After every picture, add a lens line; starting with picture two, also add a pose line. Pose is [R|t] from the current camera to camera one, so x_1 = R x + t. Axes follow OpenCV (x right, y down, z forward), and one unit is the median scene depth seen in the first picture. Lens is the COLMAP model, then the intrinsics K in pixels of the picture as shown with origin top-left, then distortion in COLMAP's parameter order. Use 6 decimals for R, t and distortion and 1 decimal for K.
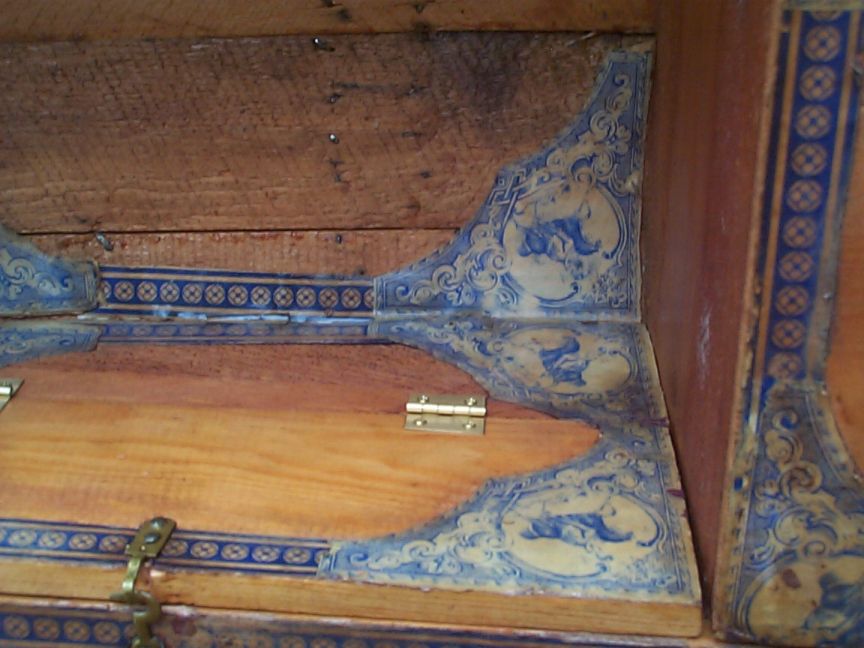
lens RADIAL K [[1413.0, 0, 431.3], [0, 1413.0, 321.2], [0, 0, 1]] dist [-0.031274, 0.000000]
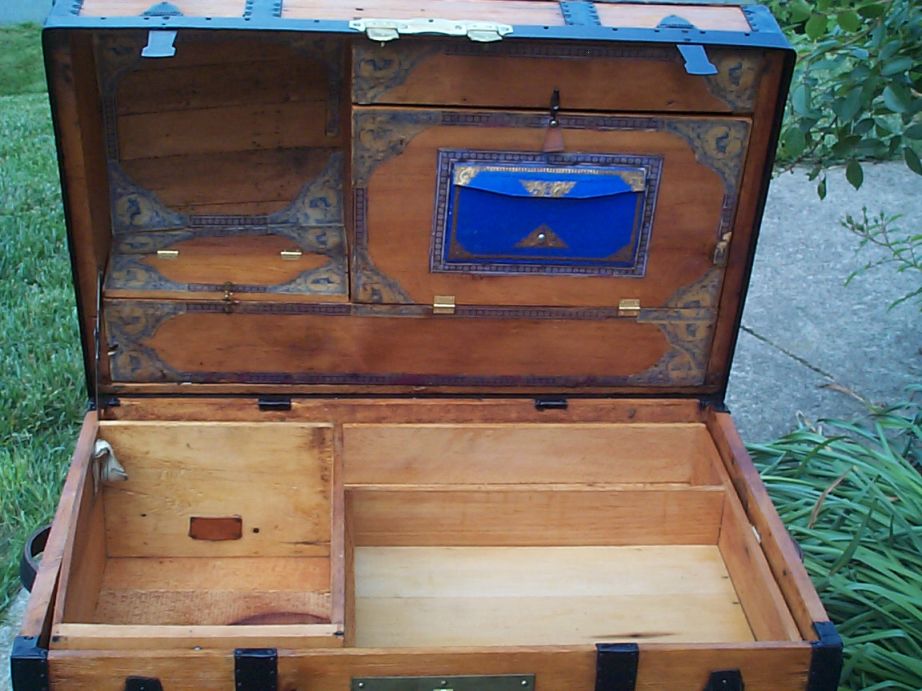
lens RADIAL K [[1507.8, 0, 464.0], [0, 1507.8, 342.8], [0, 0, 1]] dist [-0.031274, 0.000000]
pose [[0.988545, -0.040164, 0.145484, -0.122259], [0.016678, 0.987107, 0.159188, -0.320744], [-0.150002, -0.154938, 0.976470, -2.919849]]
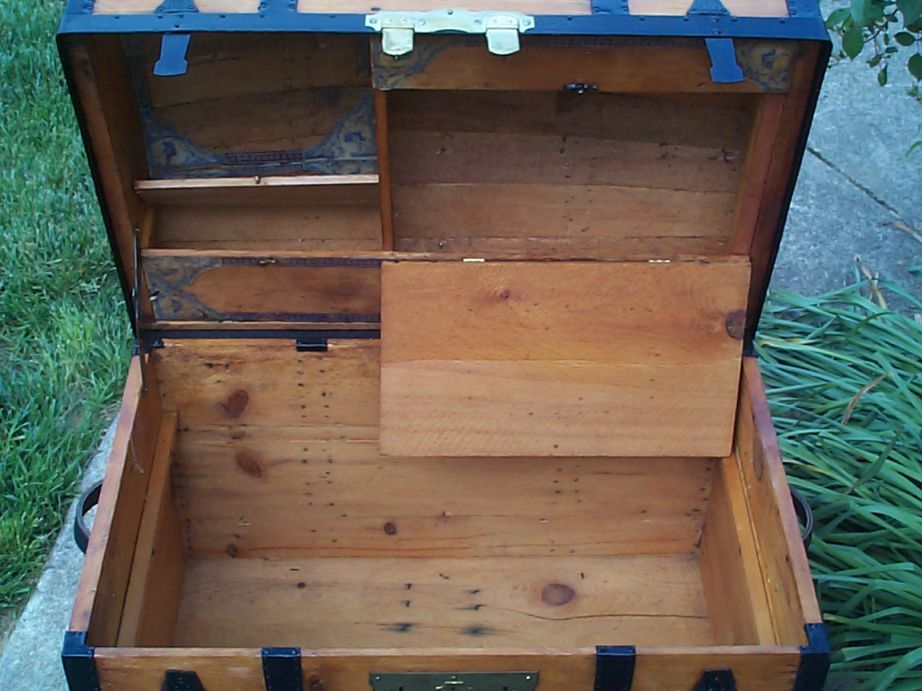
lens RADIAL K [[1507.8, 0, 460.7], [0, 1507.8, 342.0], [0, 0, 1]] dist [-0.031274, 0.000000]
pose [[0.996817, -0.057933, 0.054773, 0.123325], [0.030575, 0.912264, 0.408460, -1.169282], [-0.073631, -0.405485, 0.911131, -2.773711]]
